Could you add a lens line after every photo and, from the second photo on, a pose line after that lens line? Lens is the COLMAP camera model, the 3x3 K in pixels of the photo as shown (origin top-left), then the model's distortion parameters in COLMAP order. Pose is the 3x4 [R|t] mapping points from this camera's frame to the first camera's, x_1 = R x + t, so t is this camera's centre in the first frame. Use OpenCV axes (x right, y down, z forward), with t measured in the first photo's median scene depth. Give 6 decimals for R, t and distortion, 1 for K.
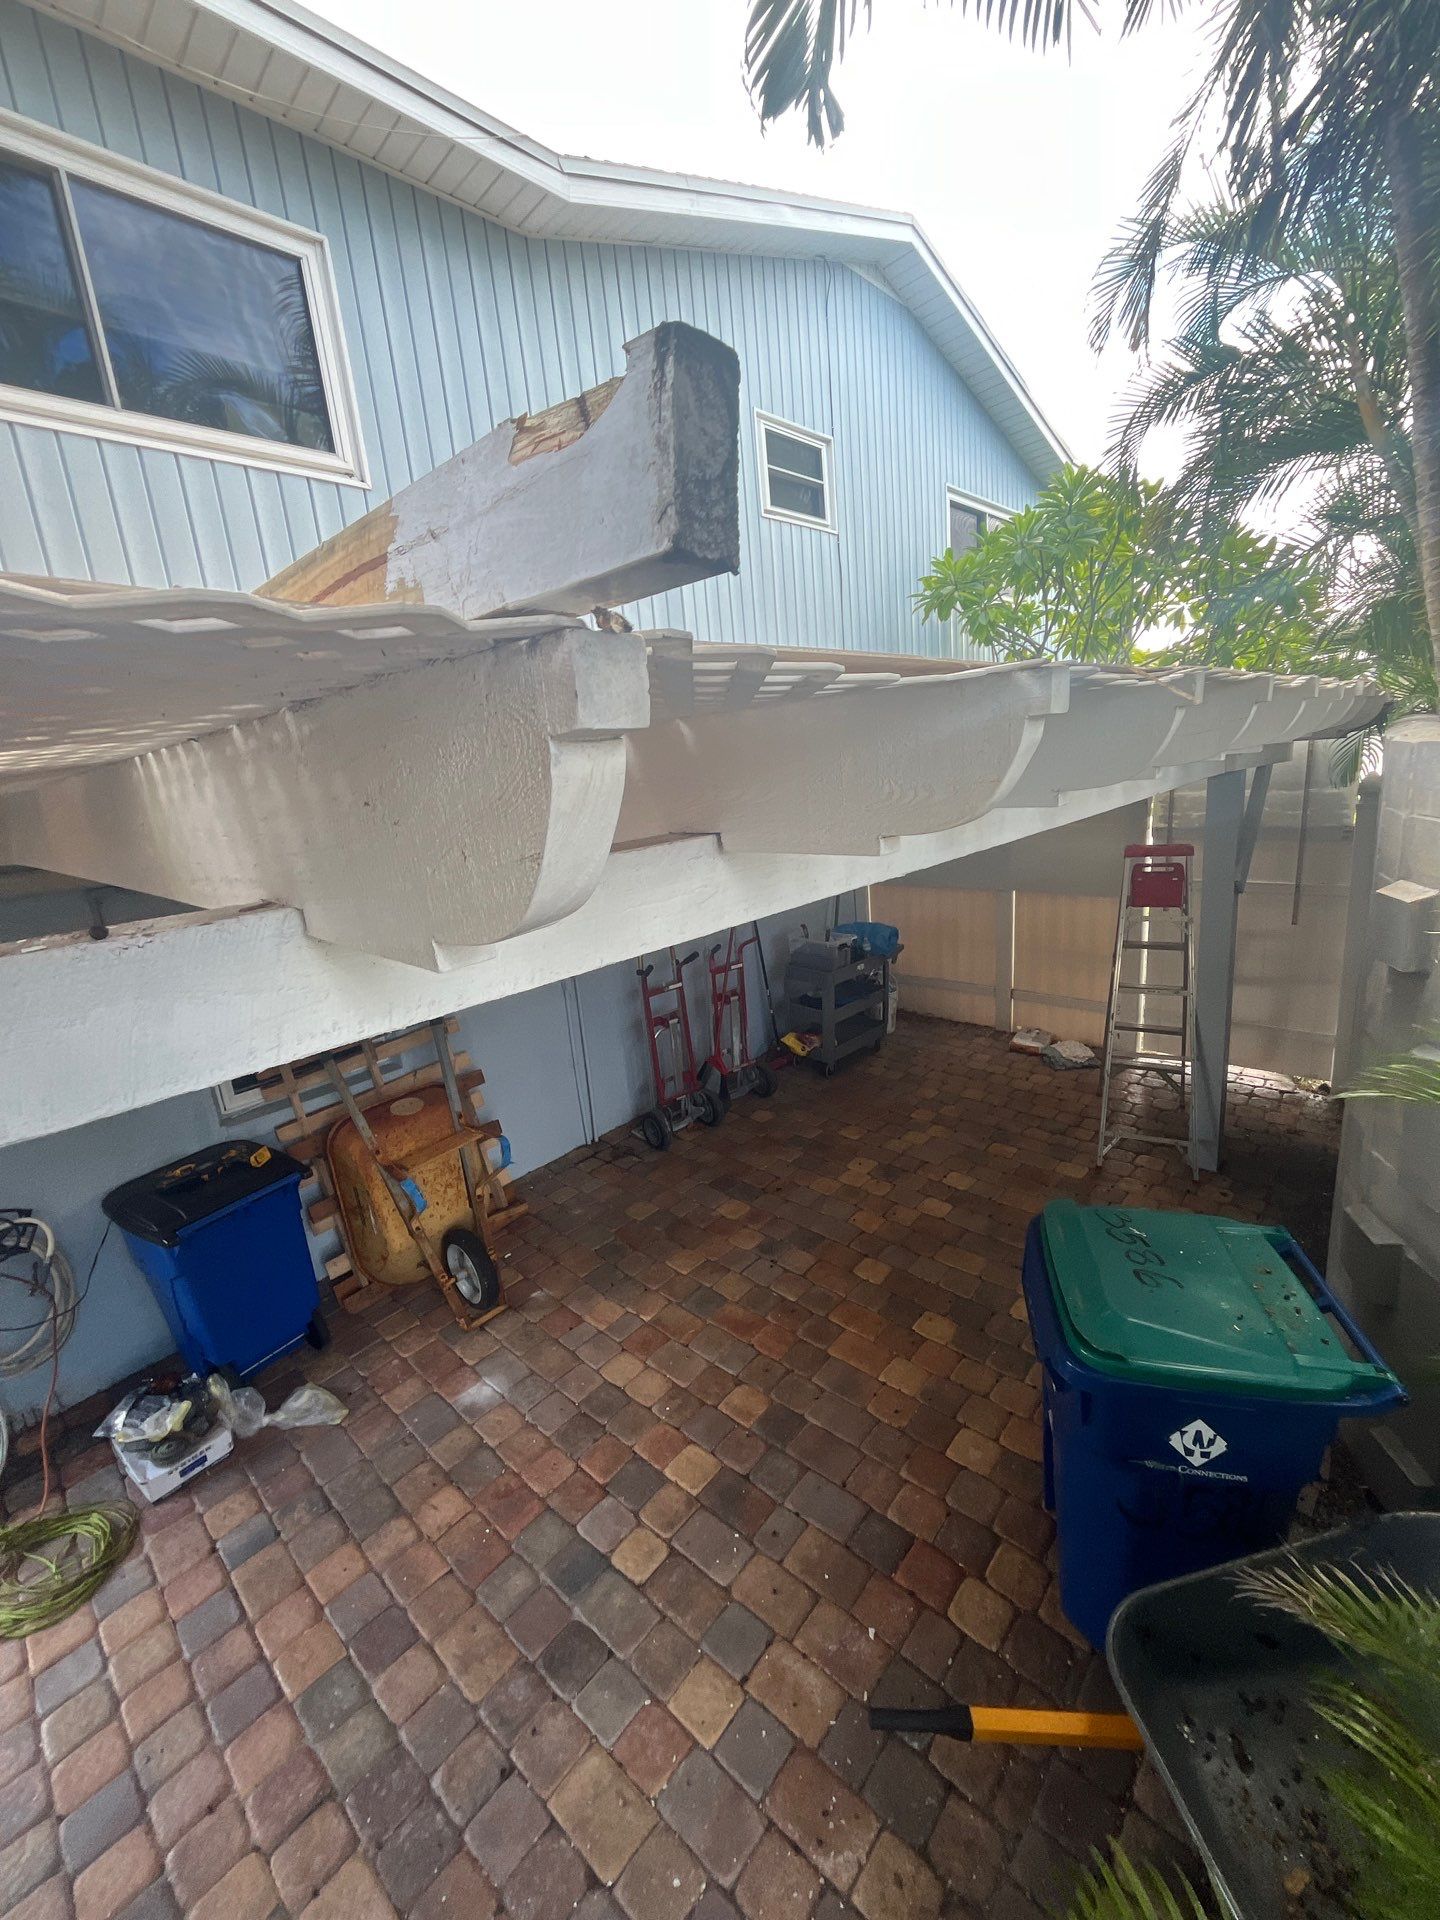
lens RADIAL K [[791.5, 0, 723.7], [0, 791.5, 952.8], [0, 0, 1]] dist [-0.002654, -0.000501]
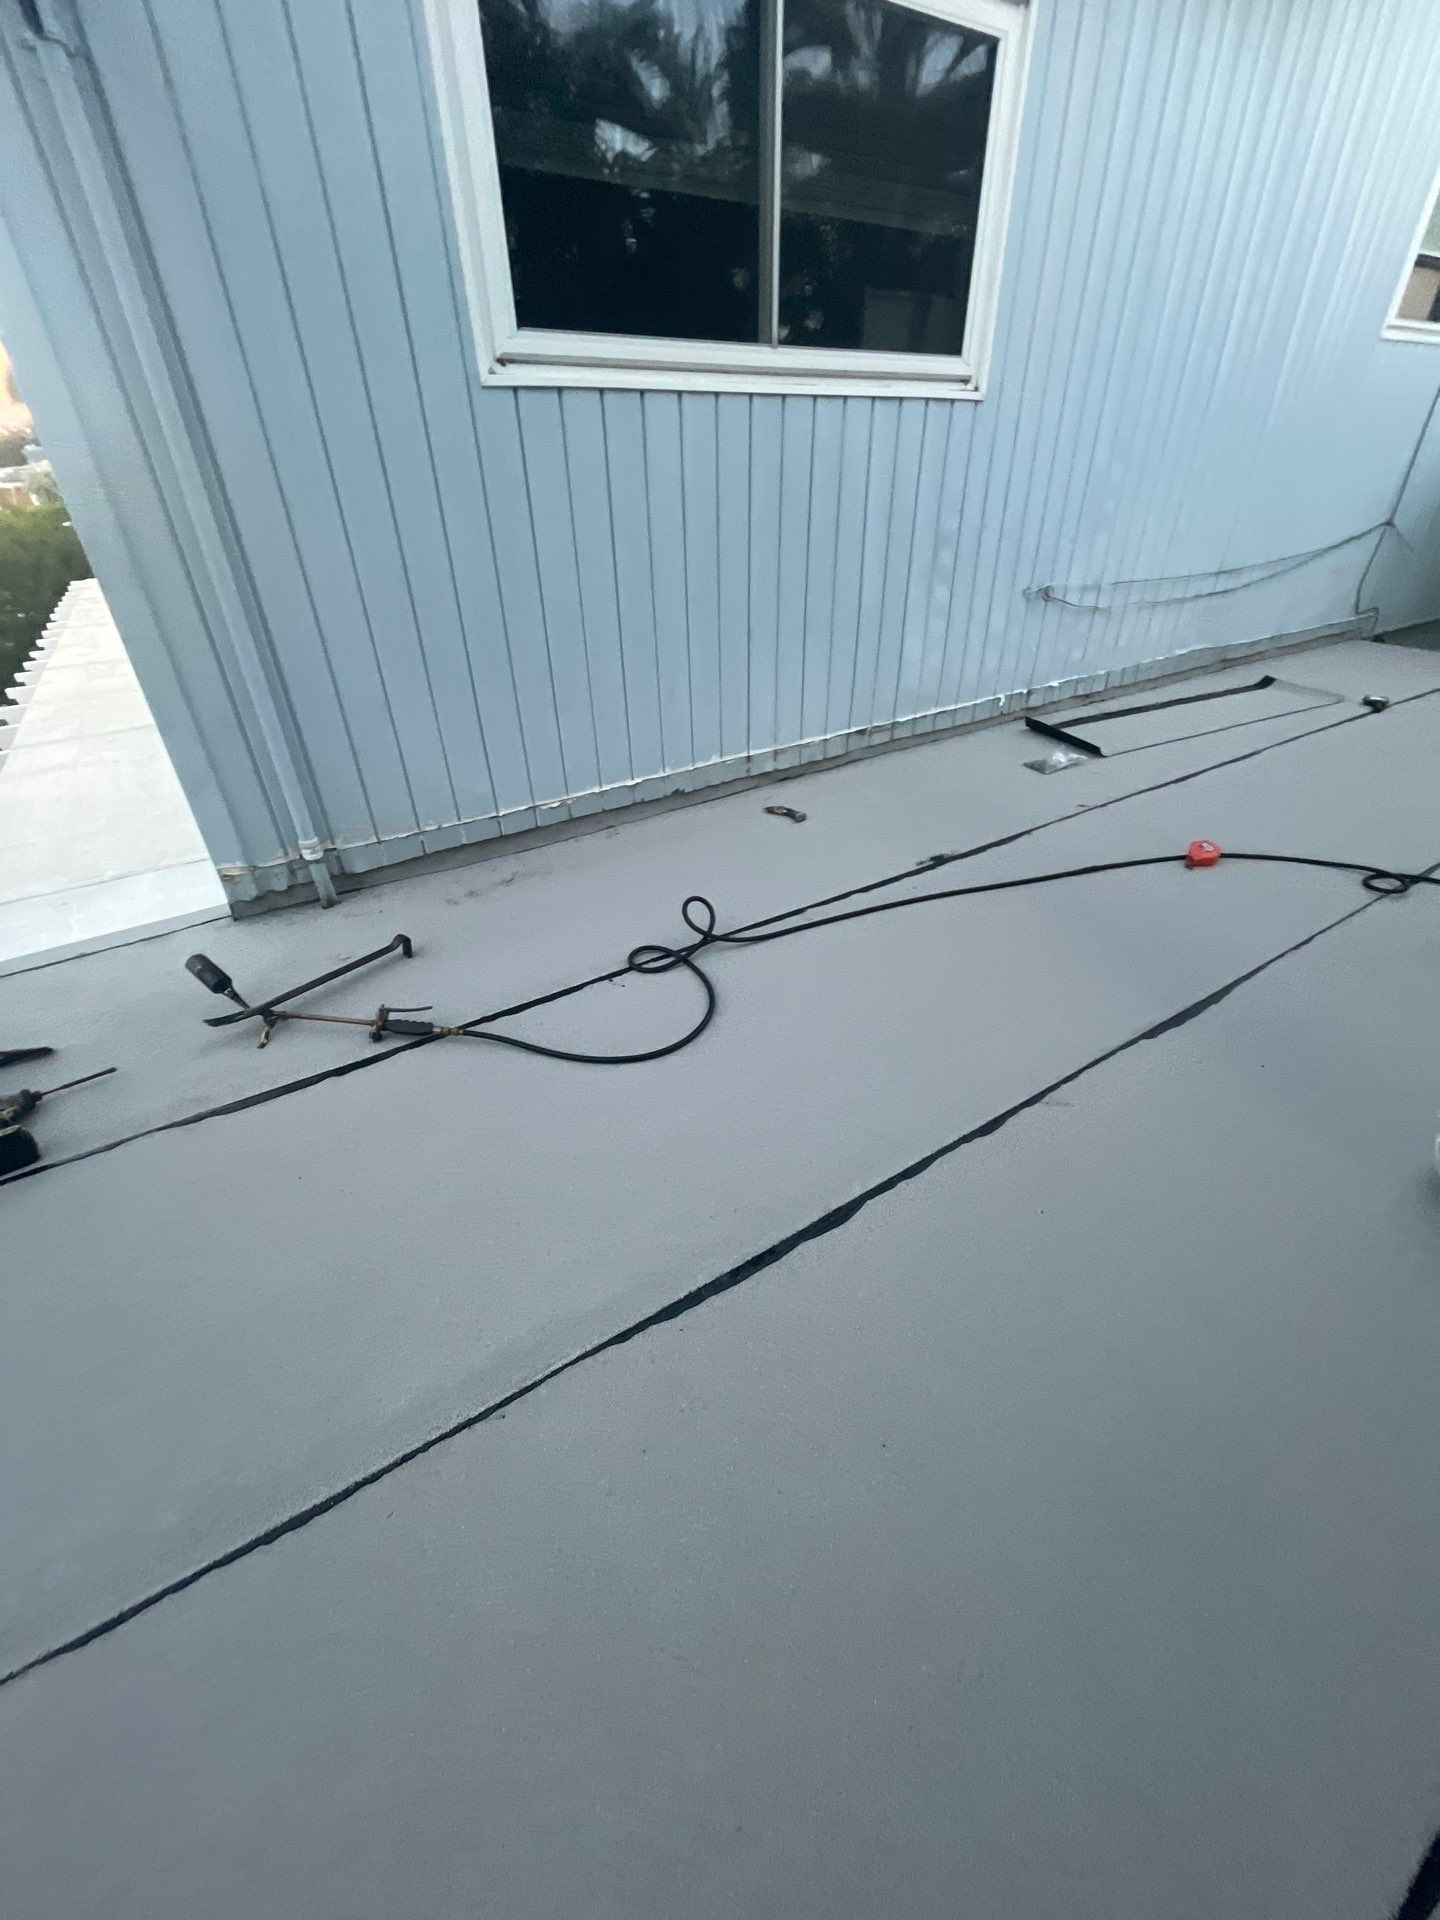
lens RADIAL K [[774.5, 0, 720.9], [0, 774.5, 954.8], [0, 0, 1]] dist [-0.005570, 0.000850]
pose [[0.960976, 0.211298, -0.178544, -0.439371], [-0.135989, 0.922886, 0.360262, -0.314318], [0.240899, -0.321923, 0.915606, 0.049359]]
